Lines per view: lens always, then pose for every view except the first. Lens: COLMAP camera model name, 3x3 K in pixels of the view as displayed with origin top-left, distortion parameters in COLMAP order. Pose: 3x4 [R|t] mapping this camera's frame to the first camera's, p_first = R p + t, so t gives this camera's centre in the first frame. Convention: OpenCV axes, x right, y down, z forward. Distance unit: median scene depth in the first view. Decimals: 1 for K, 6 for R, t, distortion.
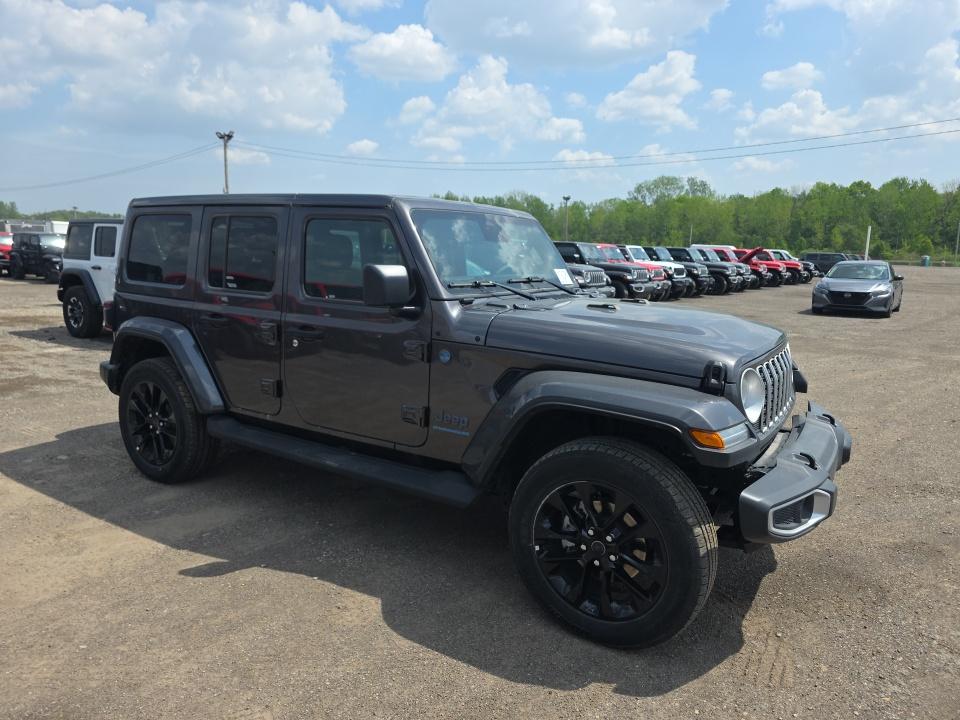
lens RADIAL K [[665.2, 0, 475.2], [0, 665.2, 374.0], [0, 0, 1]] dist [0.068168, -0.078301]
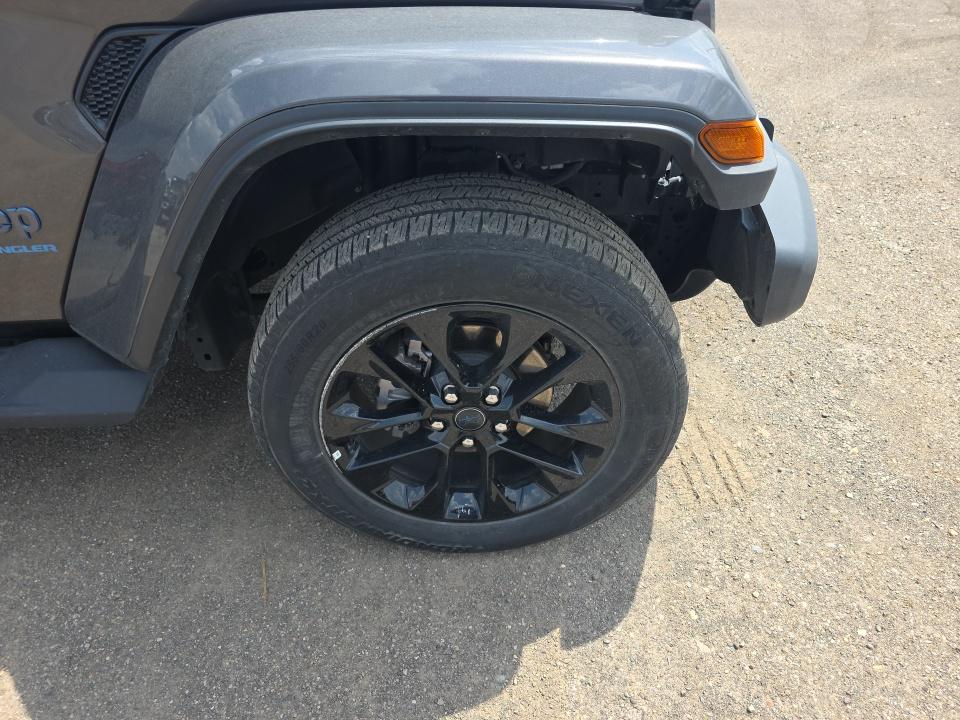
lens RADIAL K [[651.8, 0, 476.0], [0, 651.8, 374.9], [0, 0, 1]] dist [0.060317, -0.049692]
pose [[0.830410, -0.376007, 0.411142, 0.007254], [0.140539, 0.855436, 0.498476, -0.000033], [-0.539136, -0.356158, 0.763207, 0.654503]]
